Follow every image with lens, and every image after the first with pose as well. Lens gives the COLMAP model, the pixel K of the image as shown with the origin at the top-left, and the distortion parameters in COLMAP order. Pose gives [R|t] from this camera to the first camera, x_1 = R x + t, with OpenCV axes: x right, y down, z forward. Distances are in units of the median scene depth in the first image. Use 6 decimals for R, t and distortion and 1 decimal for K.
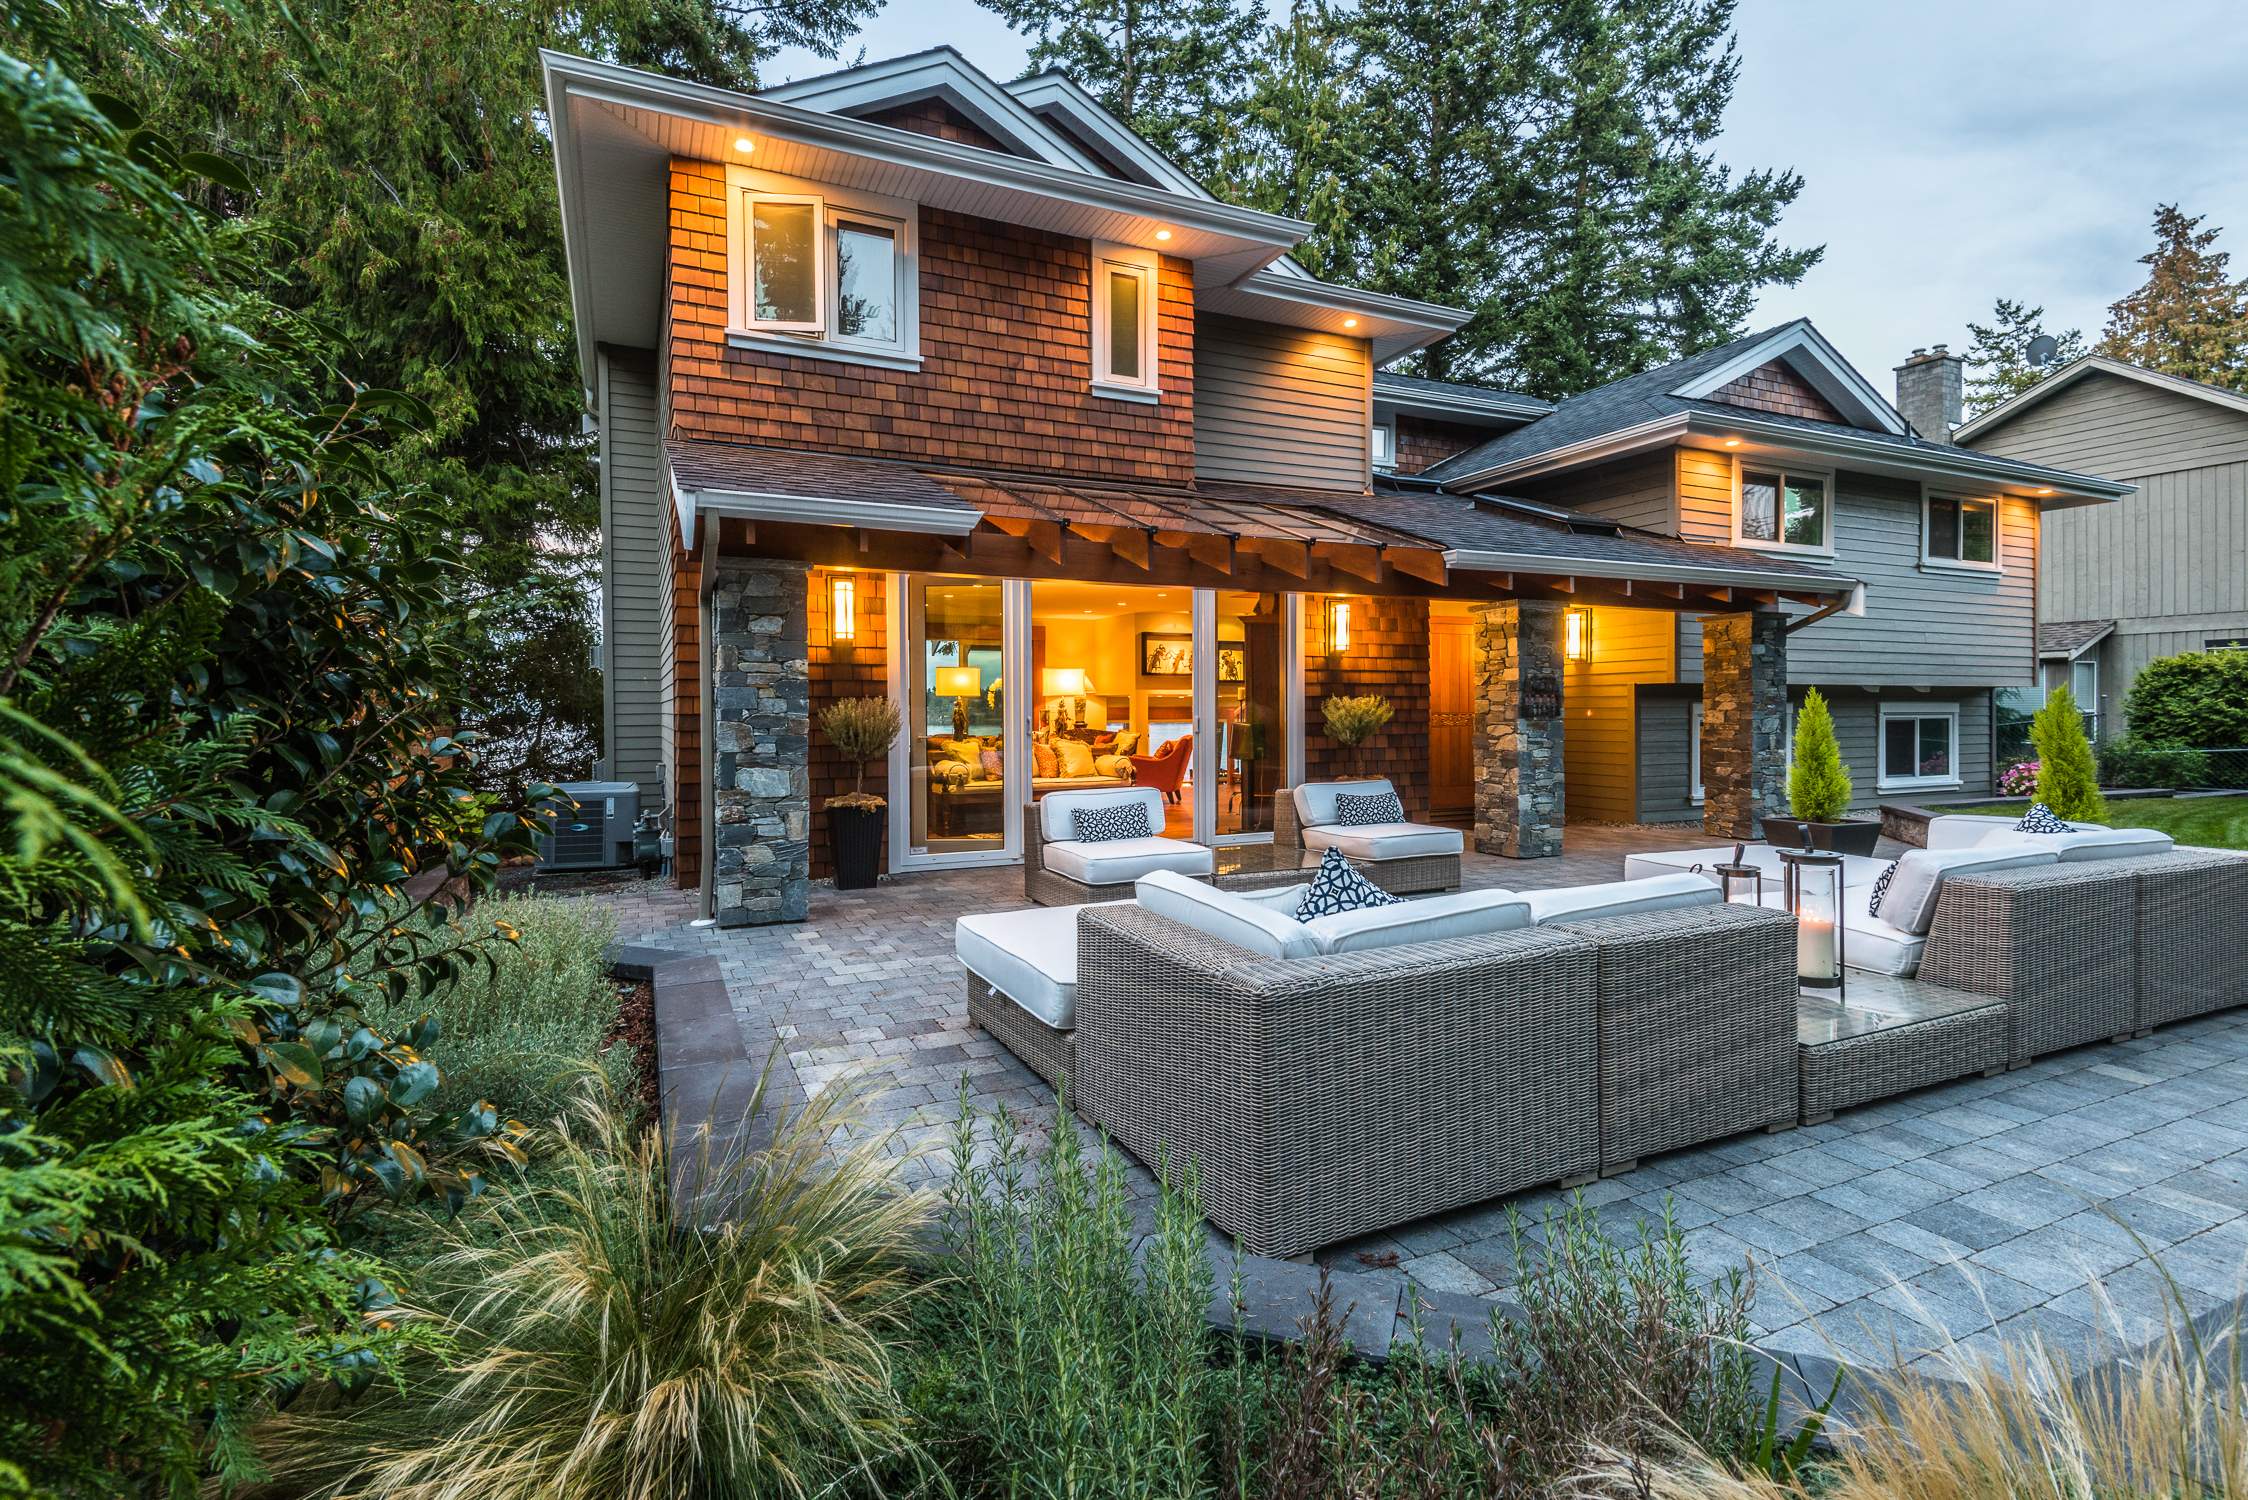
lens RADIAL K [[1026.2, 0, 1155.1], [0, 1026.2, 726.7], [0, 0, 1]] dist [0.016089, -0.001215]
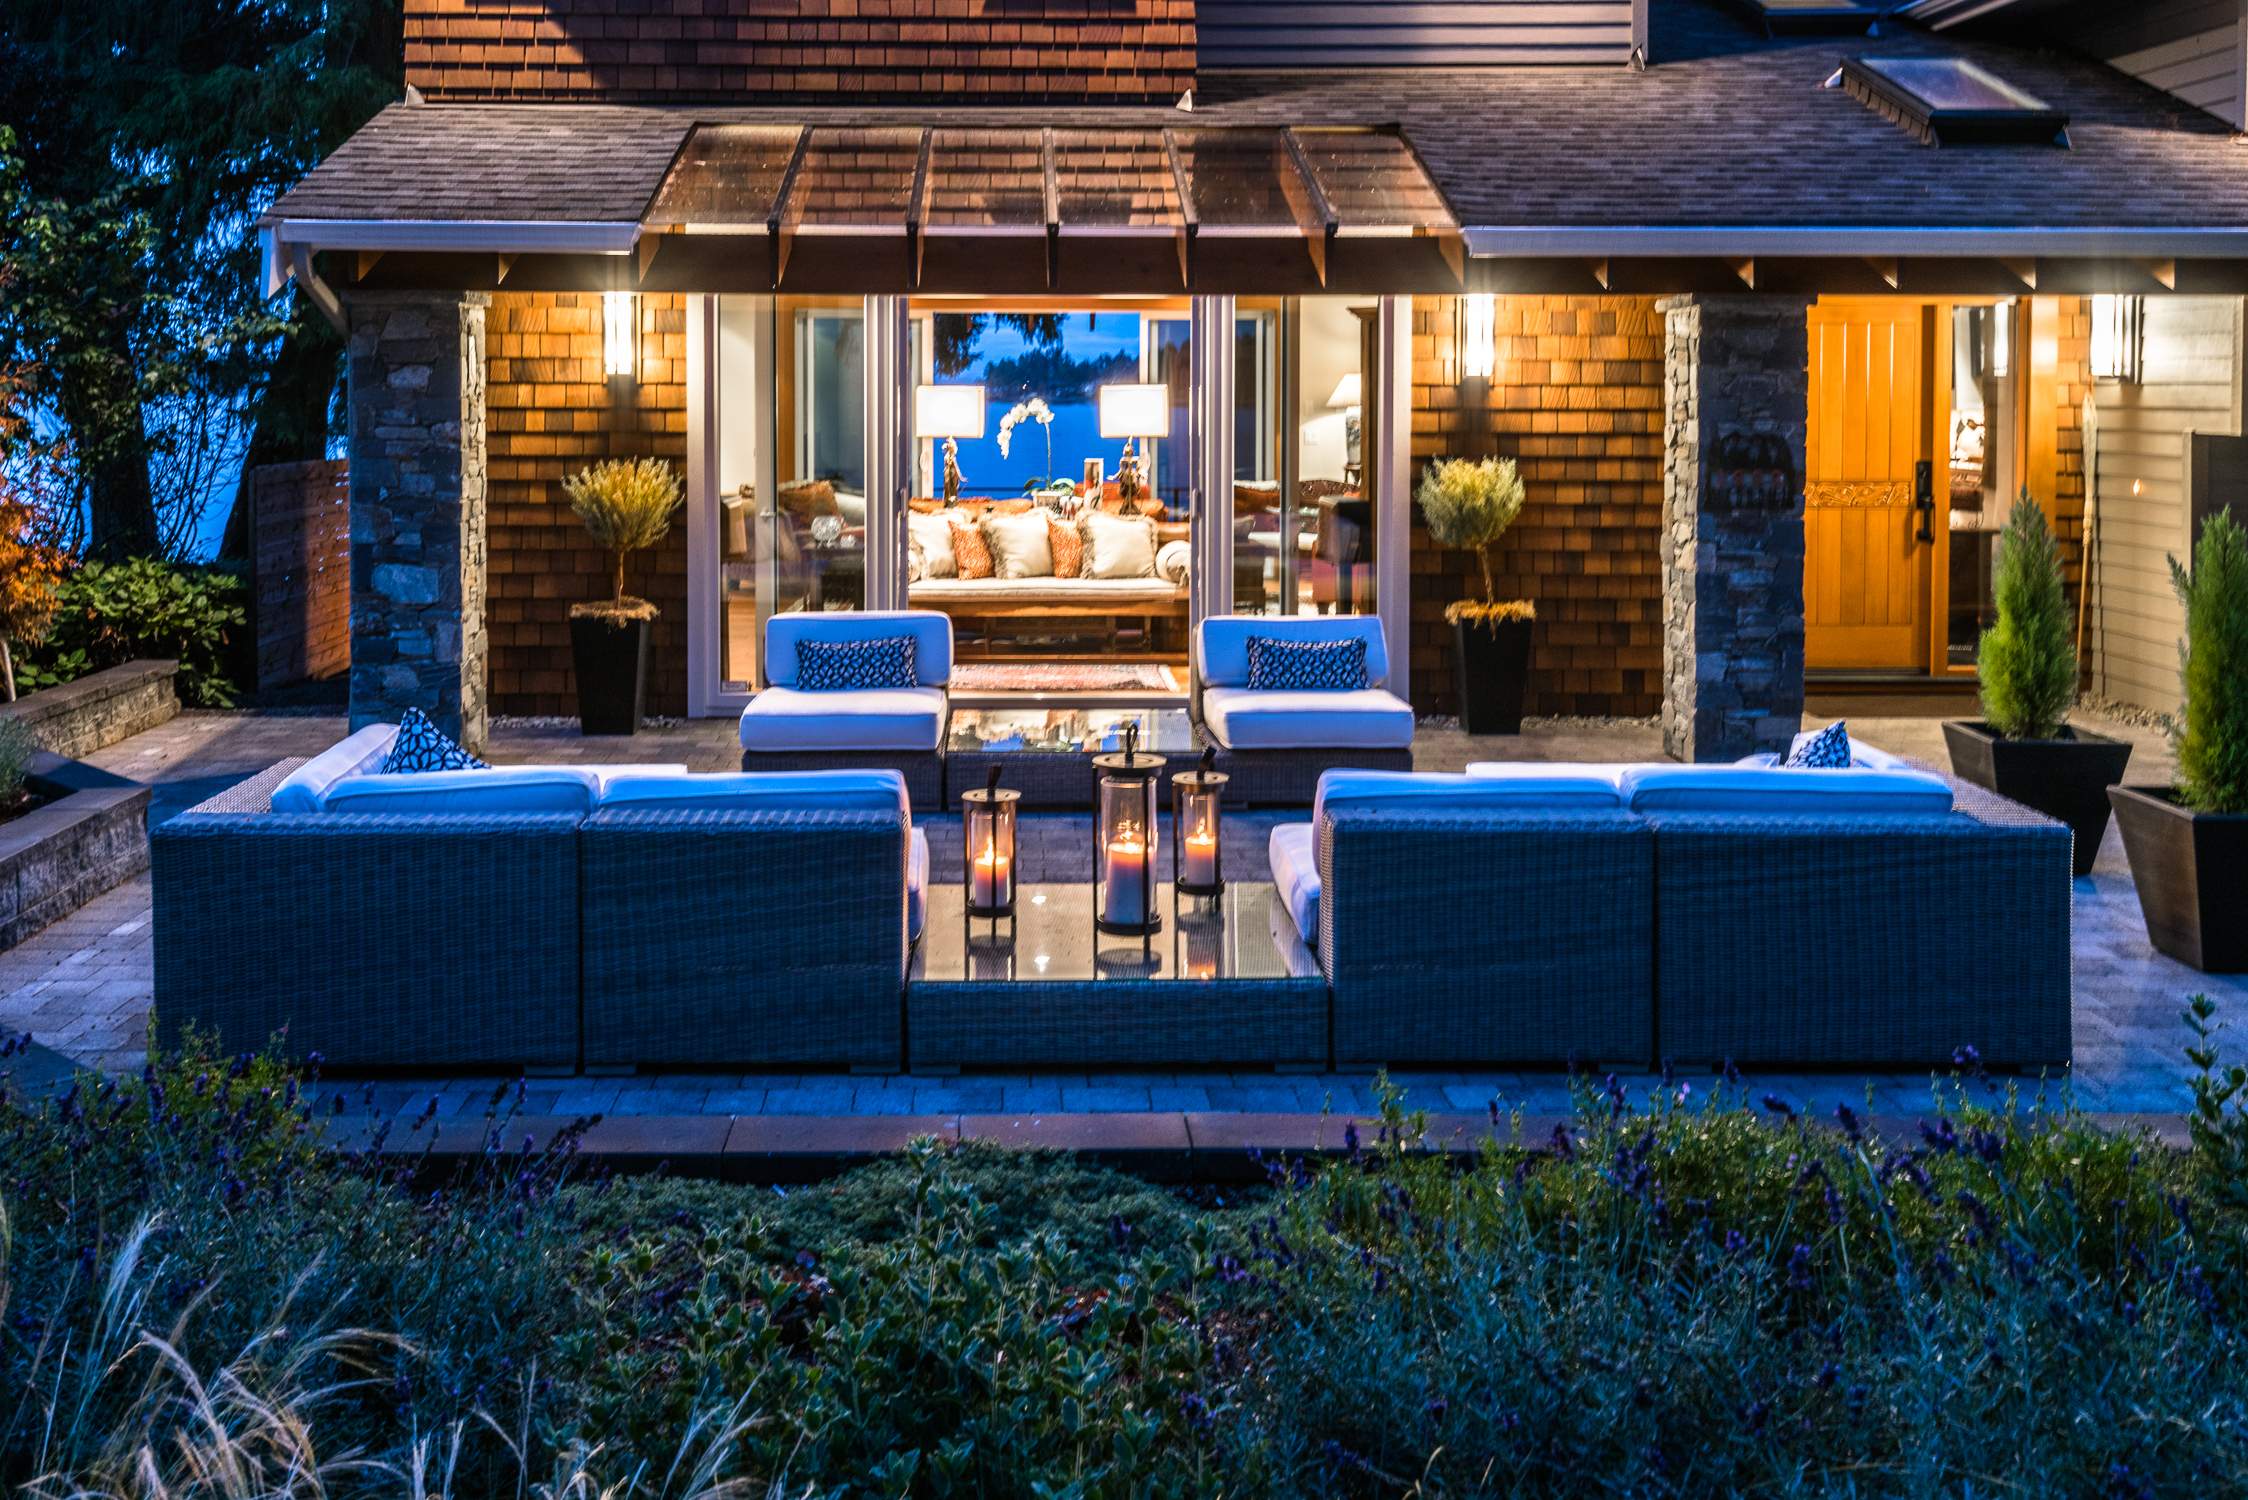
lens RADIAL K [[2257.9, 0, 1100.7], [0, 2257.9, 417.8], [0, 0, 1]] dist [-0.018250, 0.000000]
pose [[0.914161, 0.014108, -0.405106, 0.546129], [-0.013892, 0.999897, 0.003474, -0.058368], [0.405113, 0.002452, 0.914263, -0.227877]]
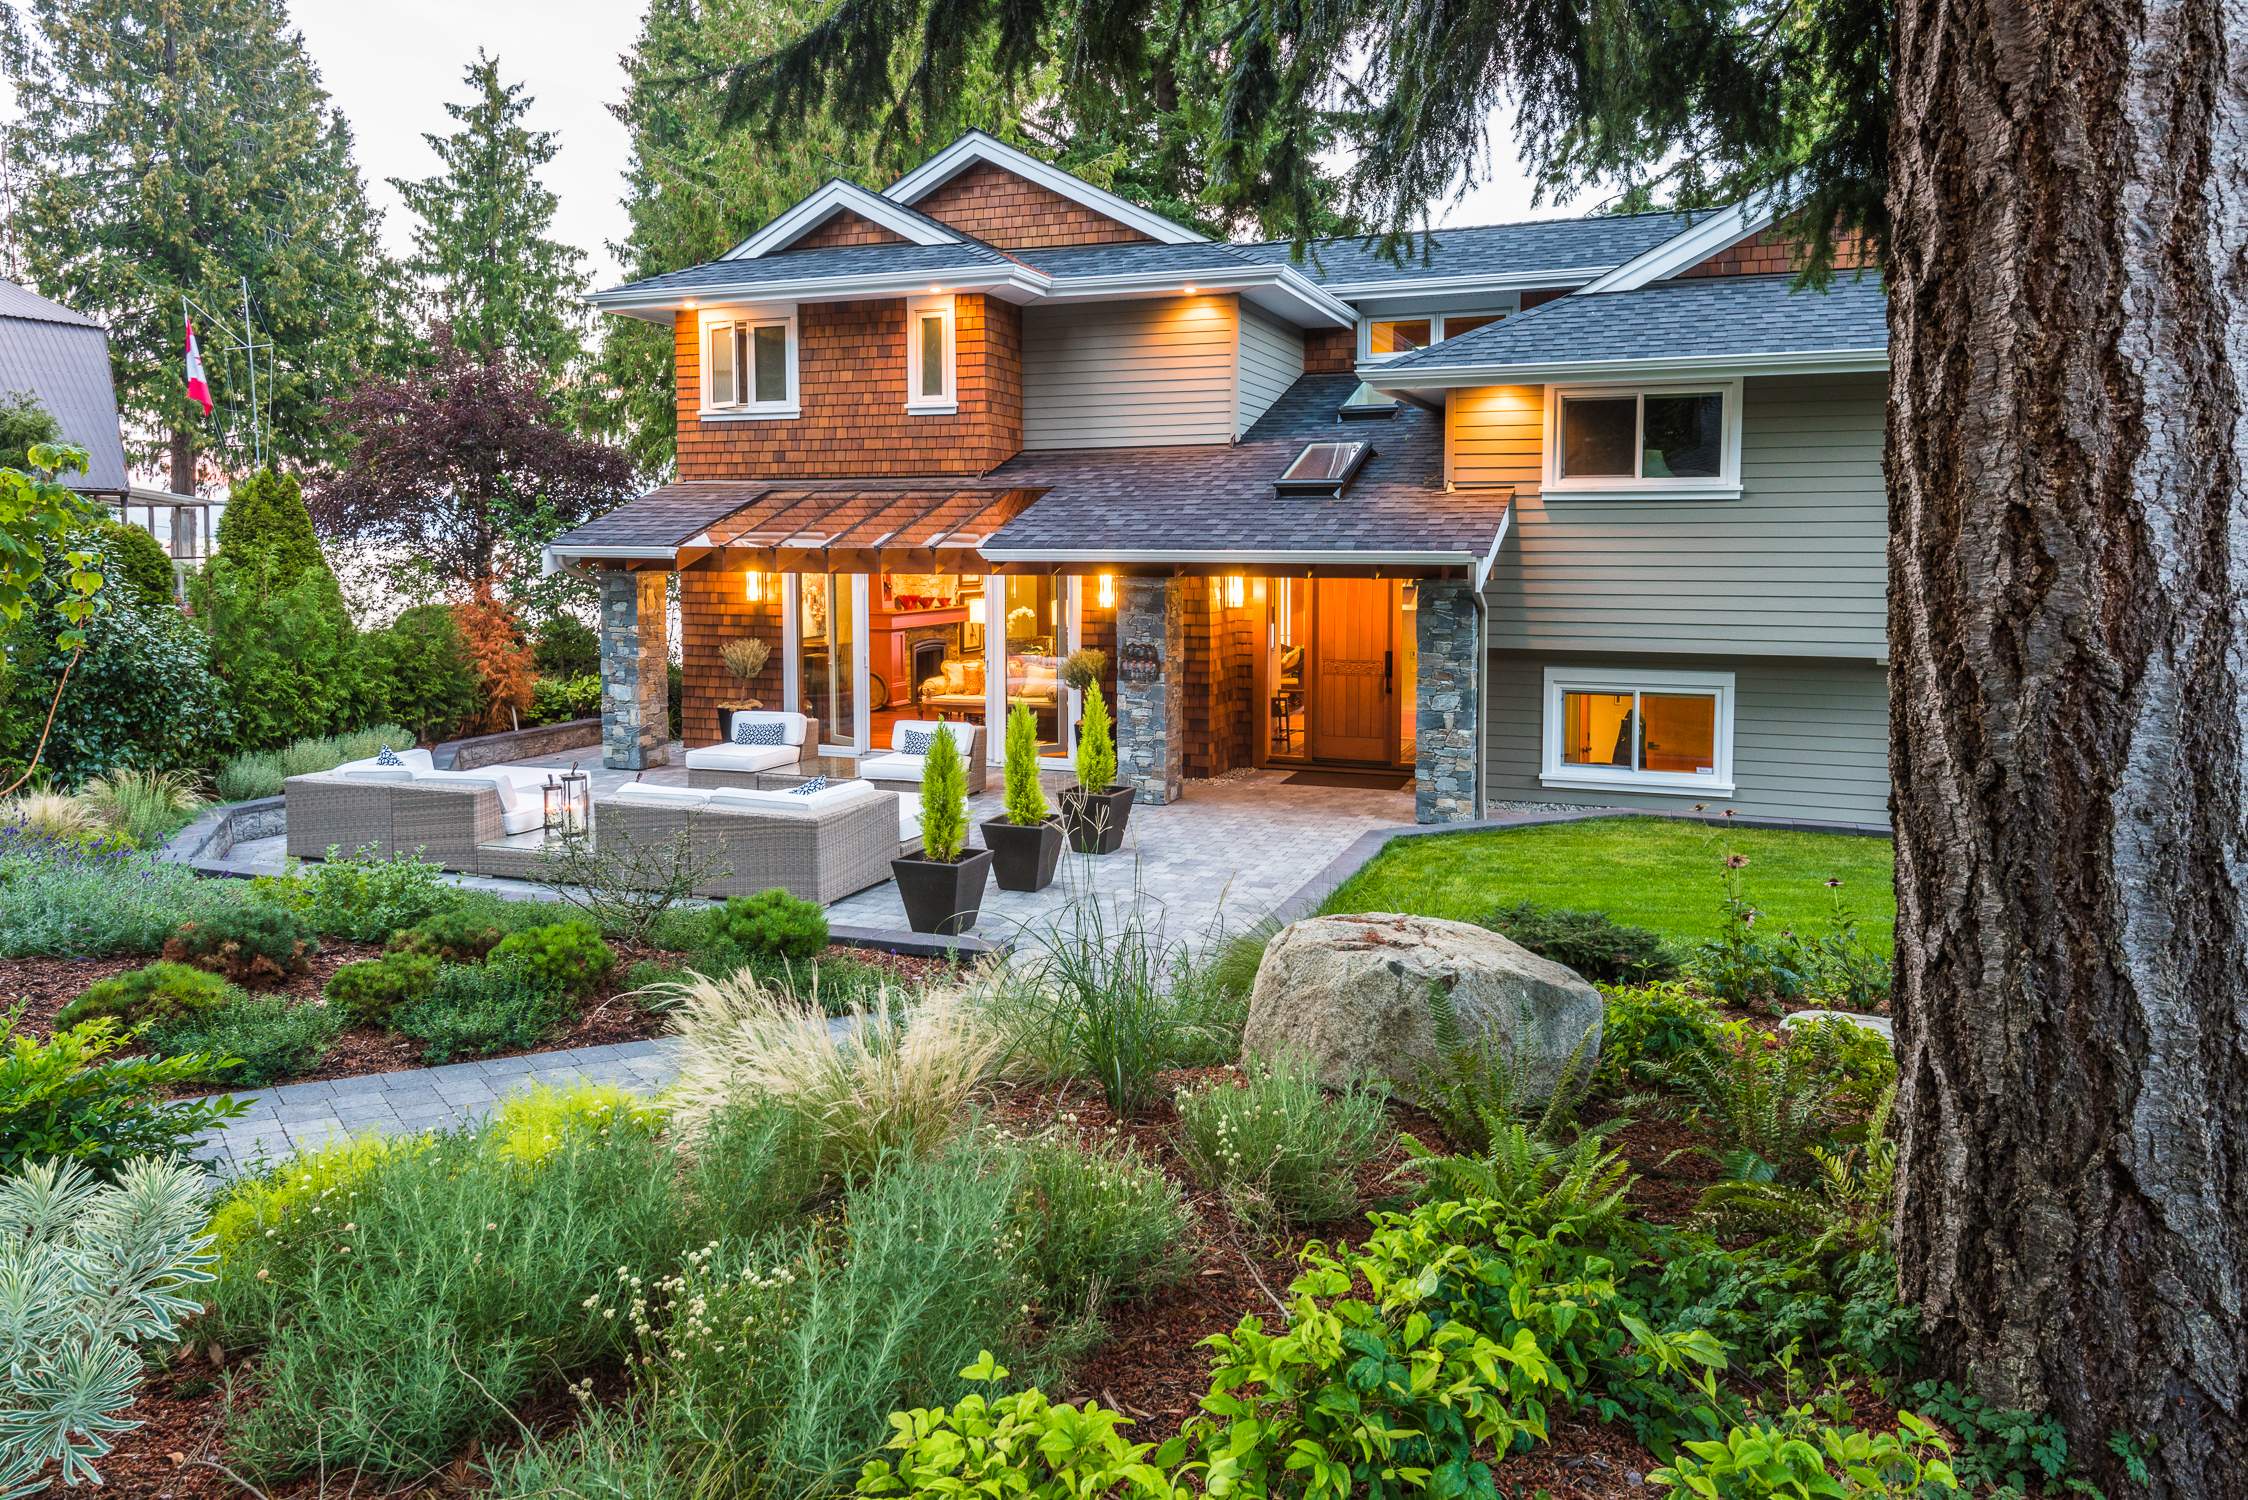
lens RADIAL K [[1455.2, 0, 1160.0], [0, 1455.2, 637.7], [0, 0, 1]] dist [0.036681, -0.013082]
pose [[0.700813, 0.052284, -0.711427, 1.527918], [-0.015773, 0.998202, 0.057821, -0.148929], [0.713171, -0.029300, 0.700377, -0.098305]]
